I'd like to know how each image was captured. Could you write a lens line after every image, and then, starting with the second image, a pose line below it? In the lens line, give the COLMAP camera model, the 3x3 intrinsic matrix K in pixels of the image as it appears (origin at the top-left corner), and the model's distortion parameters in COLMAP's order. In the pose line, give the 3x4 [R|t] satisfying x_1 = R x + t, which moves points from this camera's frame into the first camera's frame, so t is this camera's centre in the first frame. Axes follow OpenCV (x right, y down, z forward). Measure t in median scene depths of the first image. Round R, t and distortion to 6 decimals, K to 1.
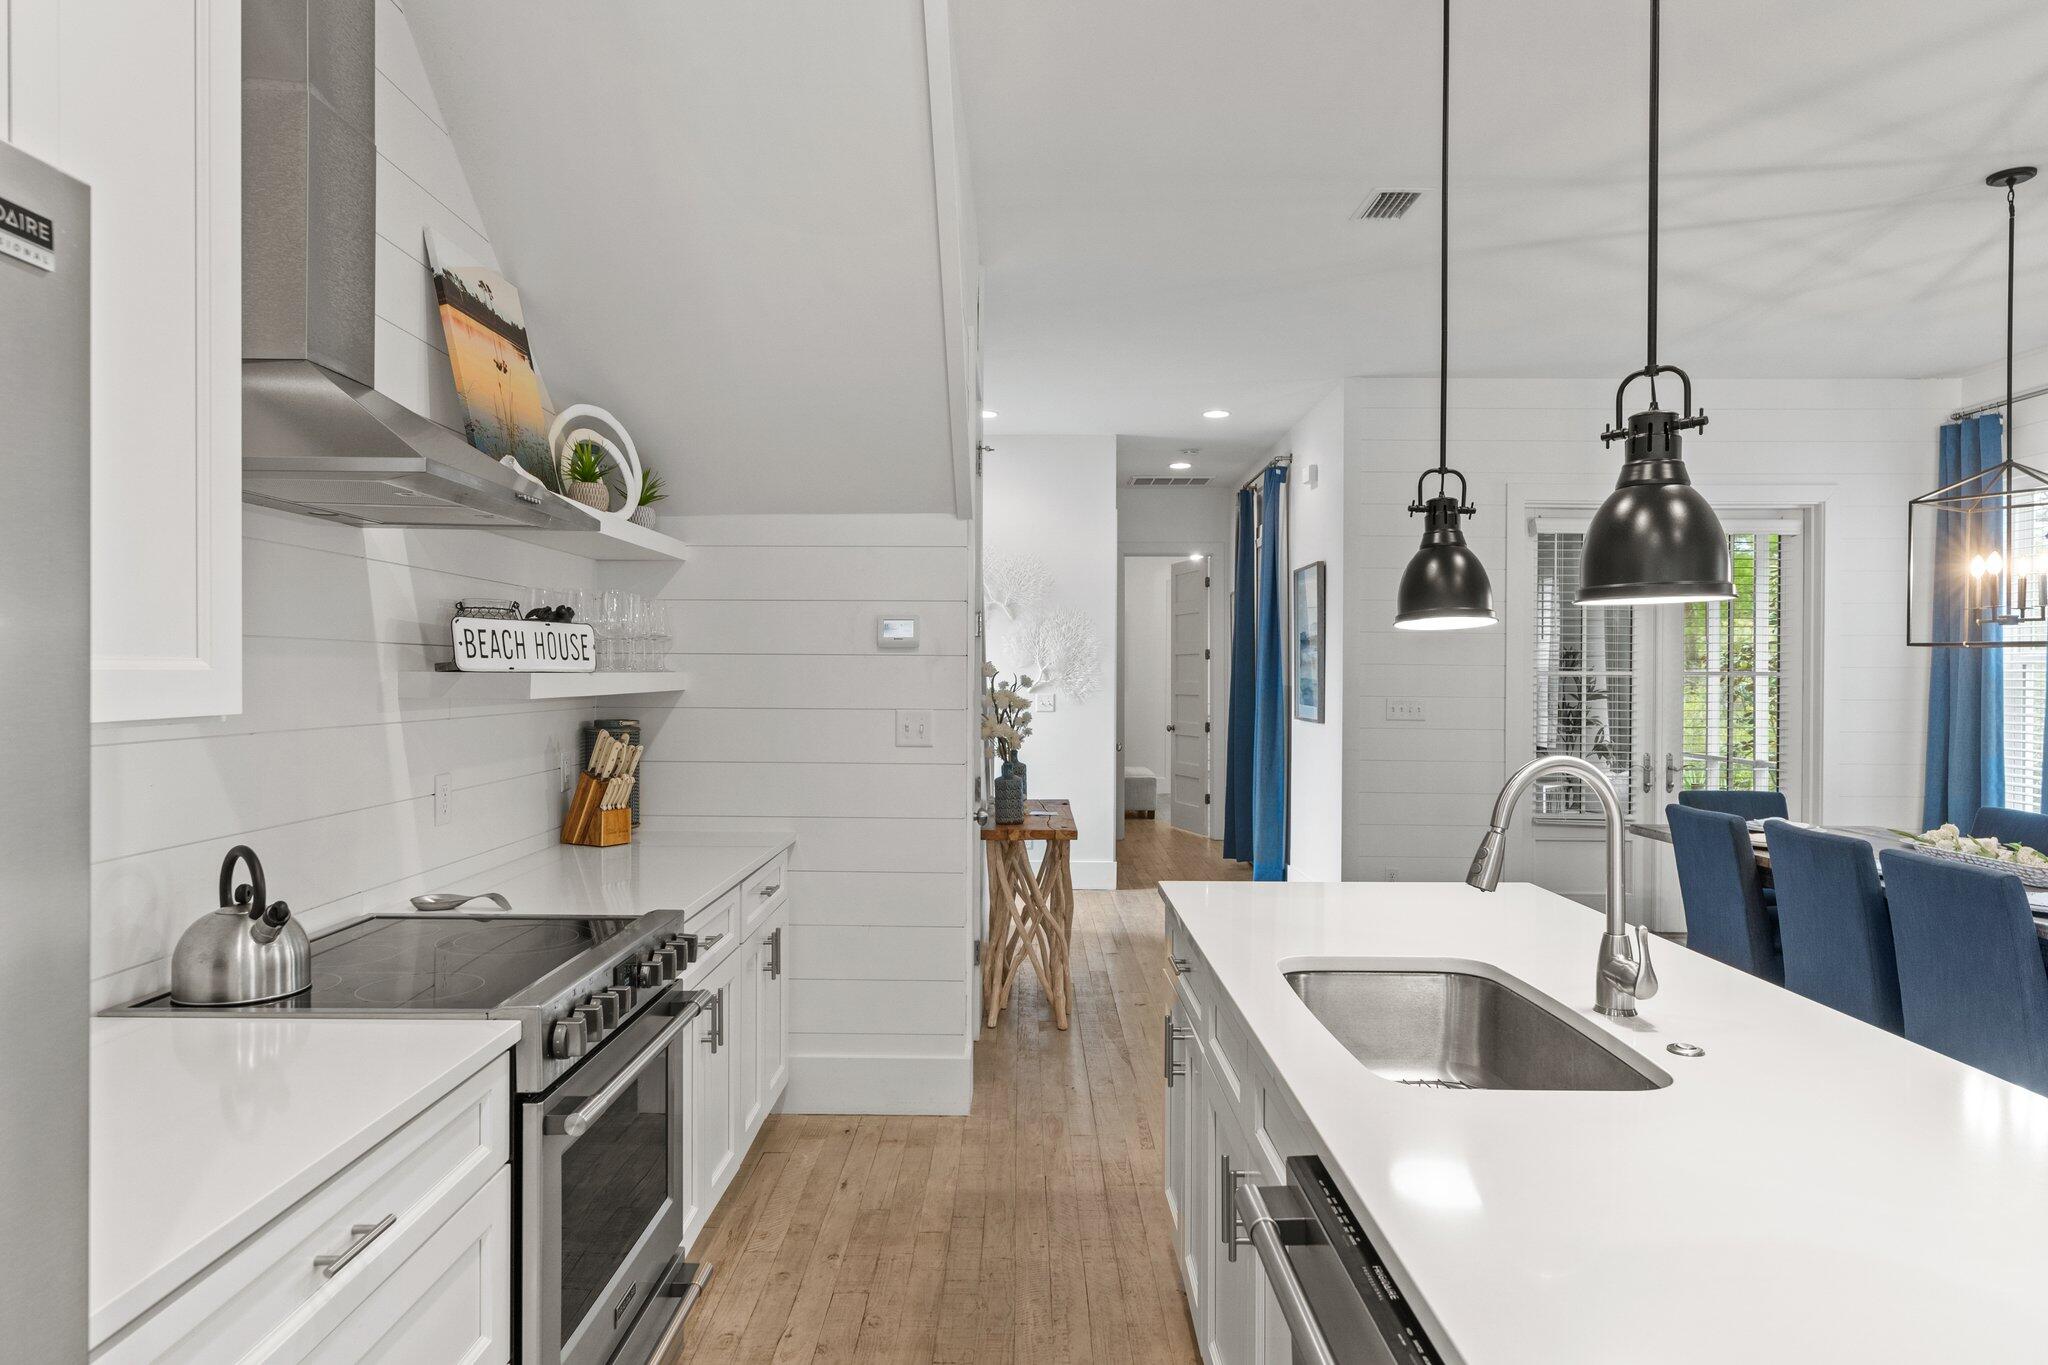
lens RADIAL K [[1244.5, 0, 1014.5], [0, 1244.5, 683.4], [0, 0, 1]] dist [0.000352, 0.000185]
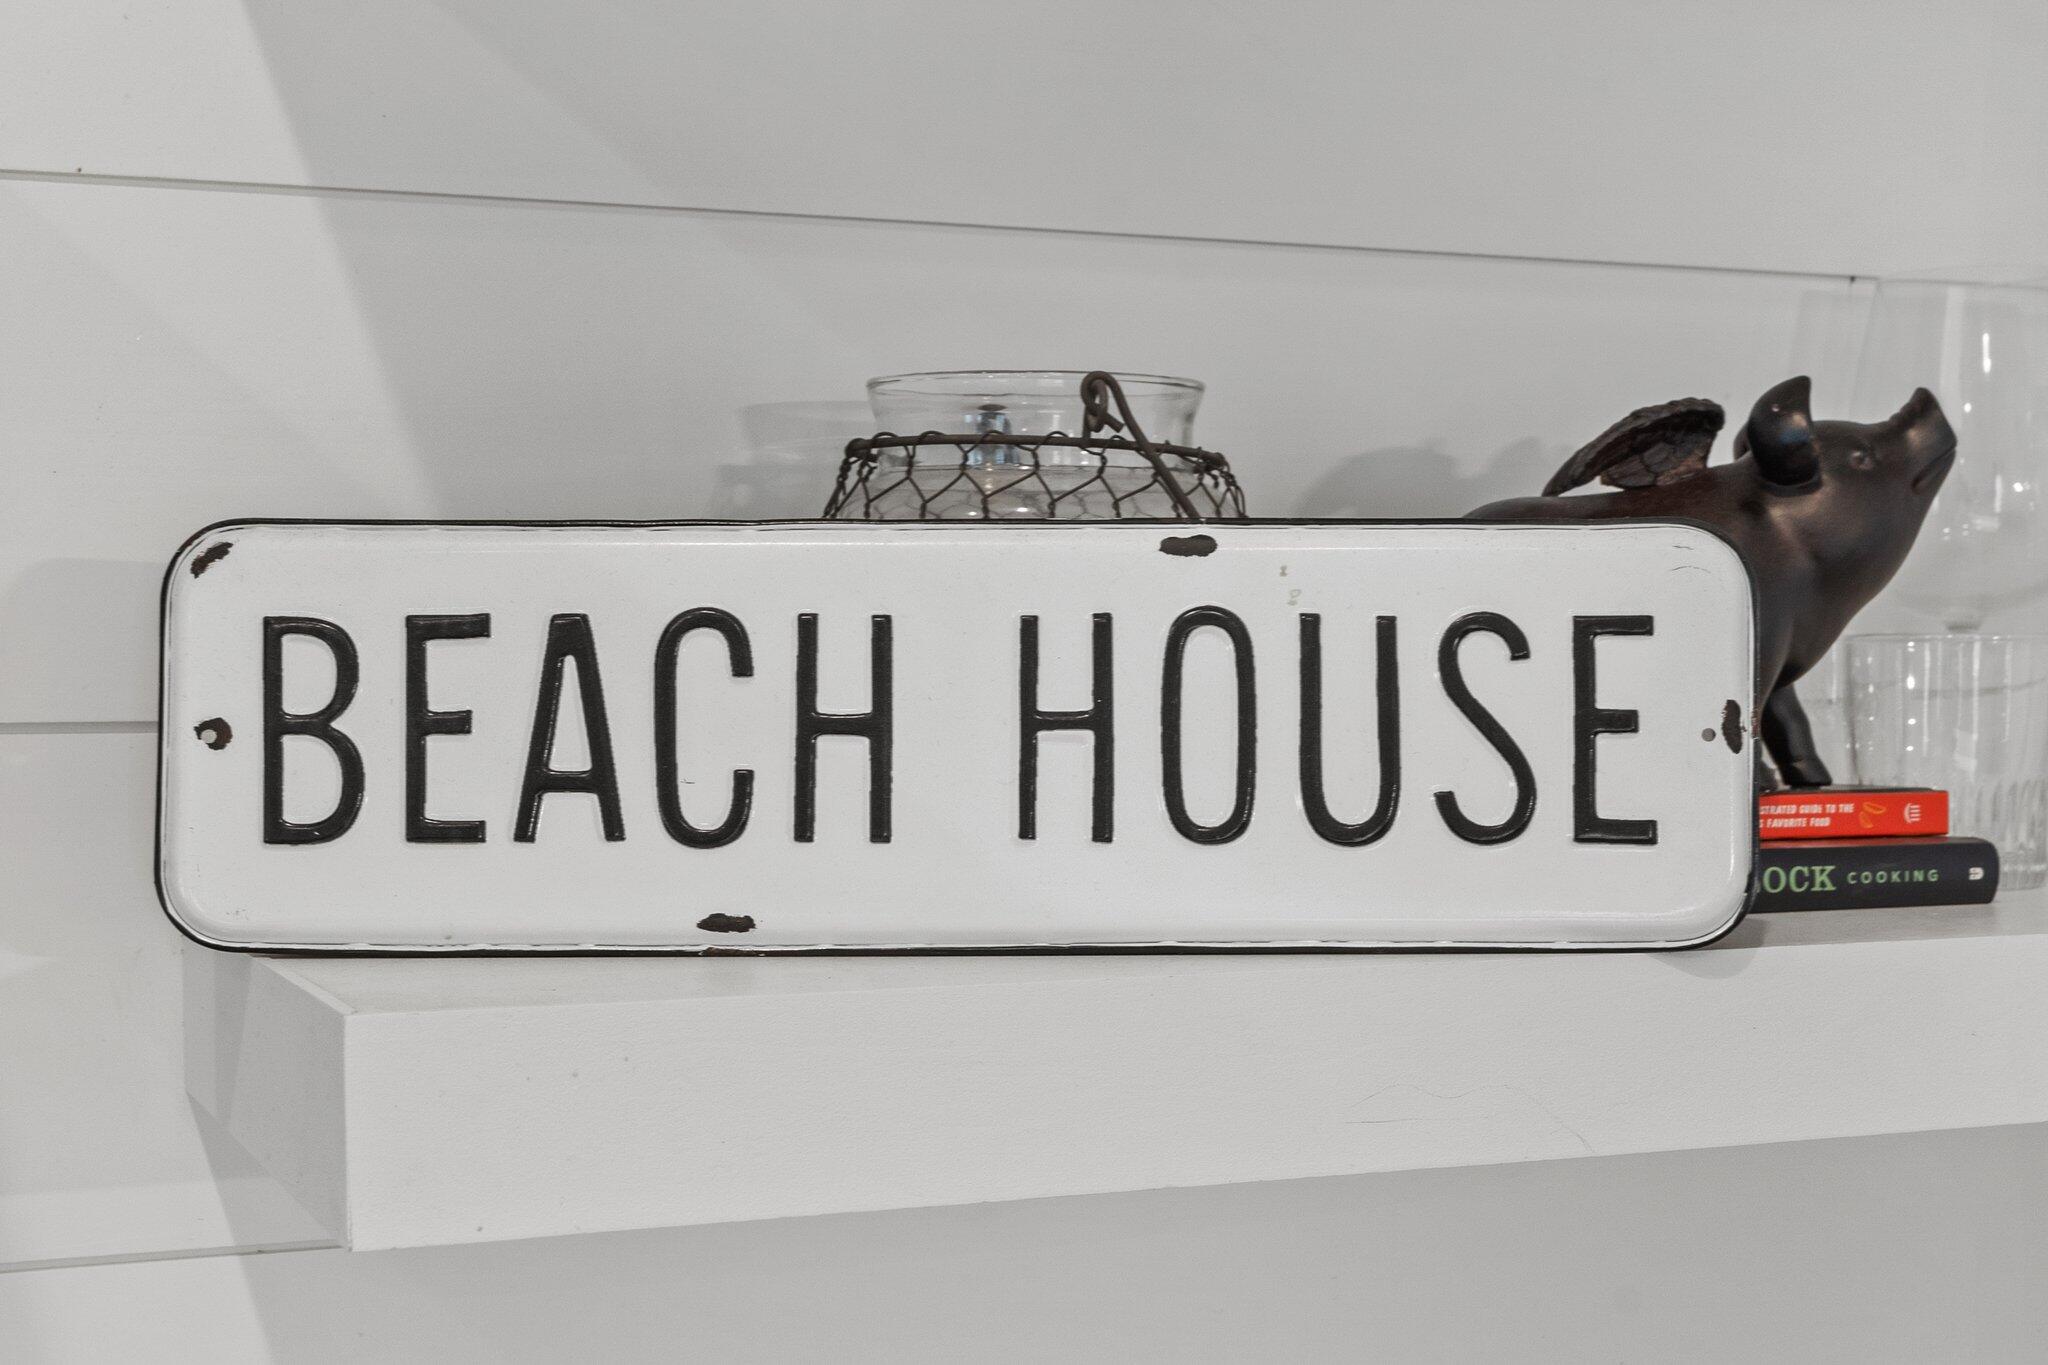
lens RADIAL K [[3209.4, 0, 1024.0], [0, 3209.4, 682.5], [0, 0, 1]] dist [0.002806, -0.001355]
pose [[0.373243, -0.004796, -0.927721, -0.096448], [-0.001626, 0.999982, -0.005823, -0.032339], [0.927732, 0.003682, 0.373228, 0.866470]]
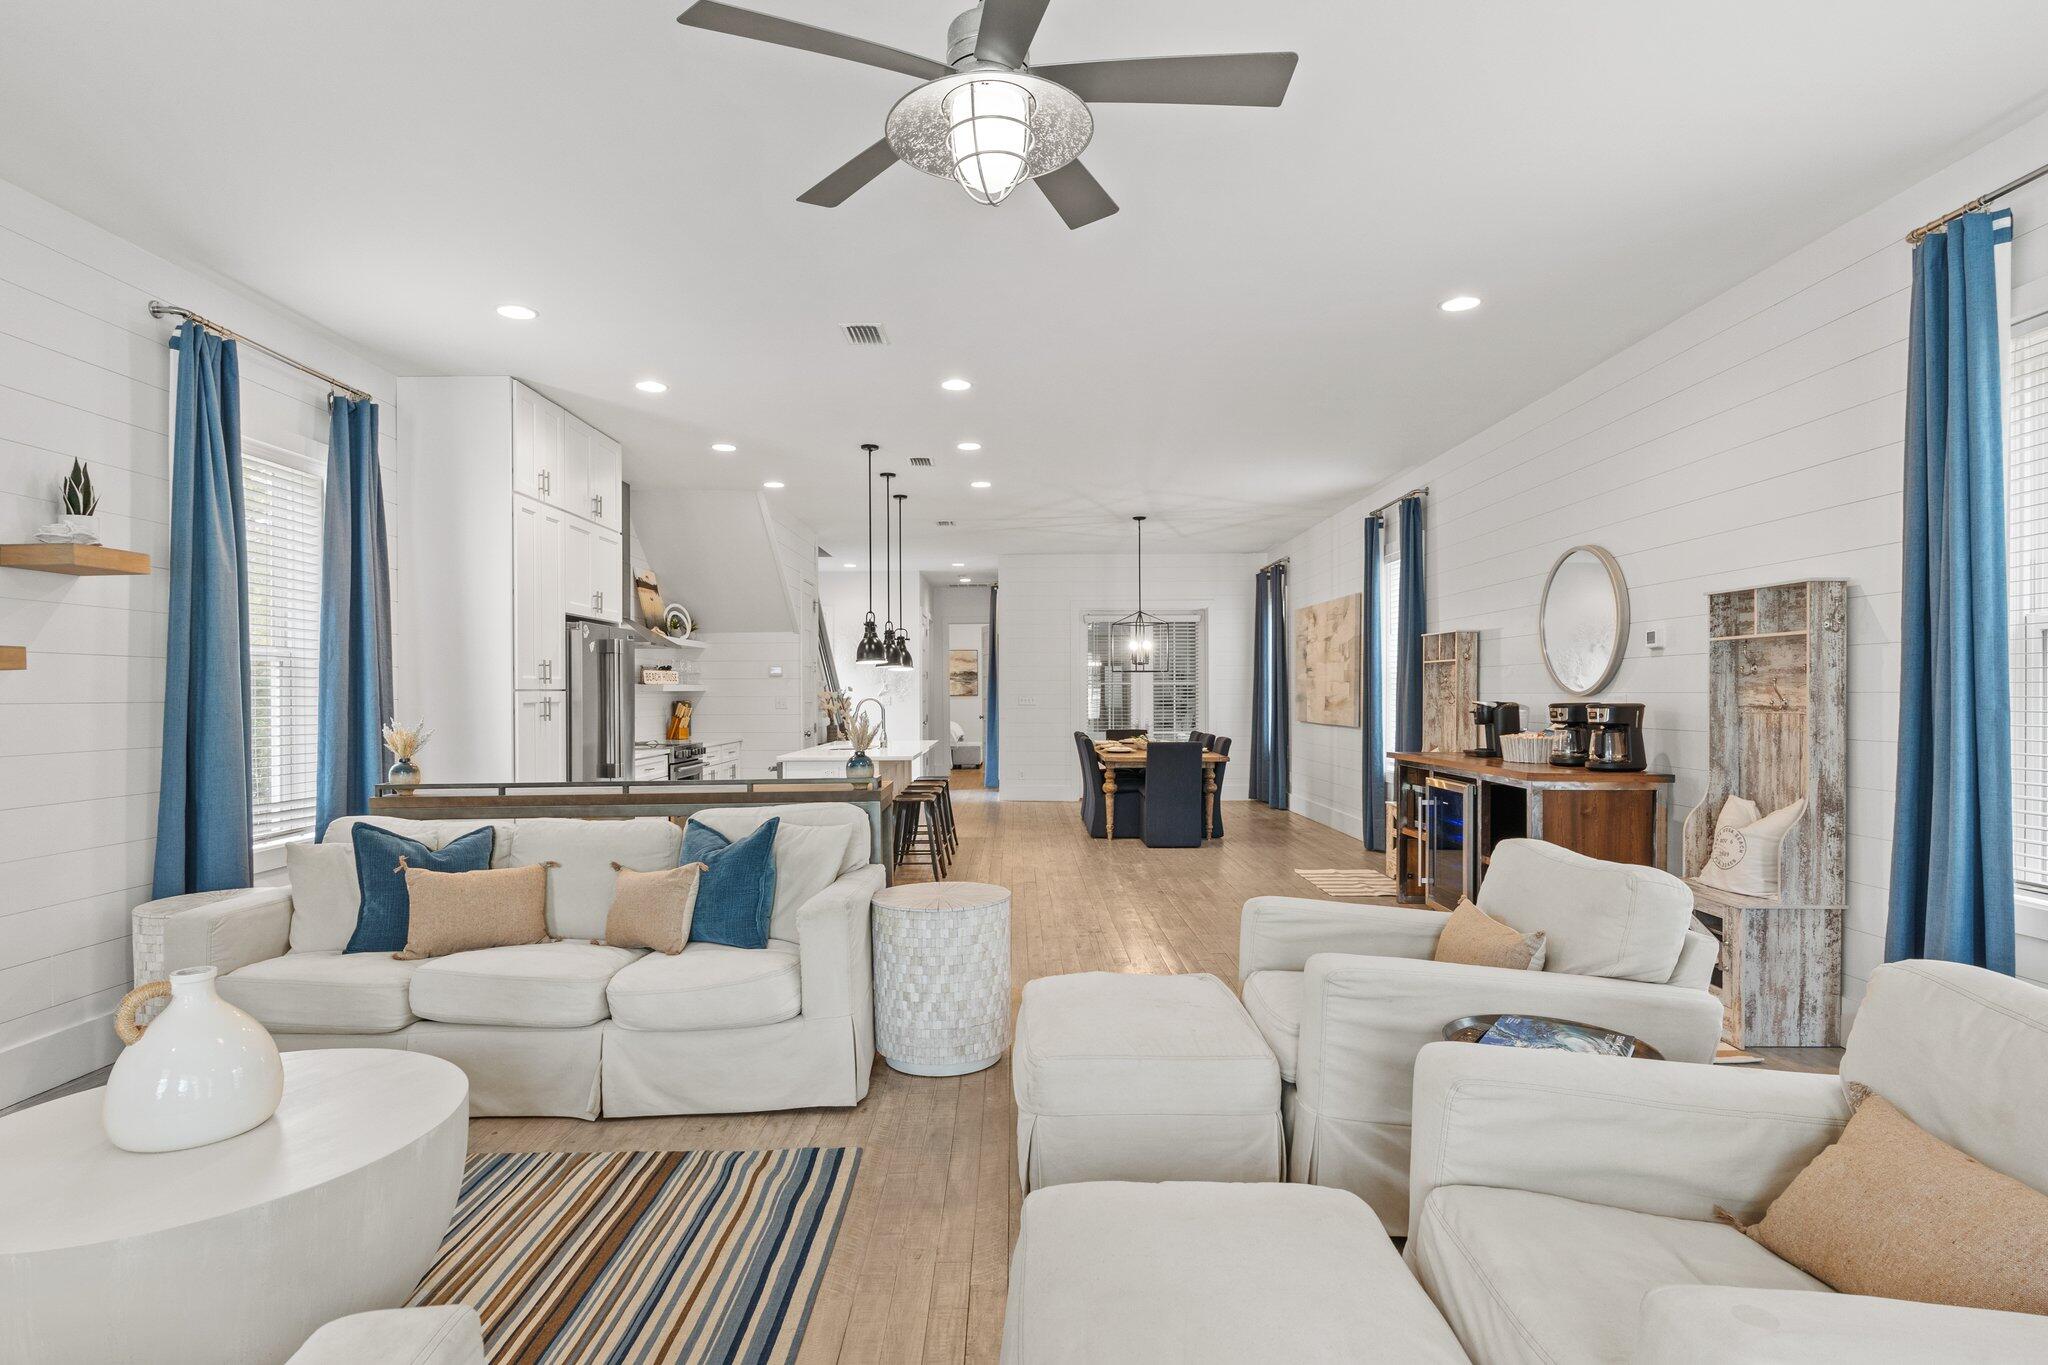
lens RADIAL K [[1062.2, 0, 1009.2], [0, 1062.2, 695.6], [0, 0, 1]] dist [-0.007222, 0.000427]
pose [[0.999946, -0.009931, 0.003145, 0.617522], [0.009948, 0.999934, -0.005710, 0.051380], [-0.003088, 0.005741, 0.999979, -2.103974]]
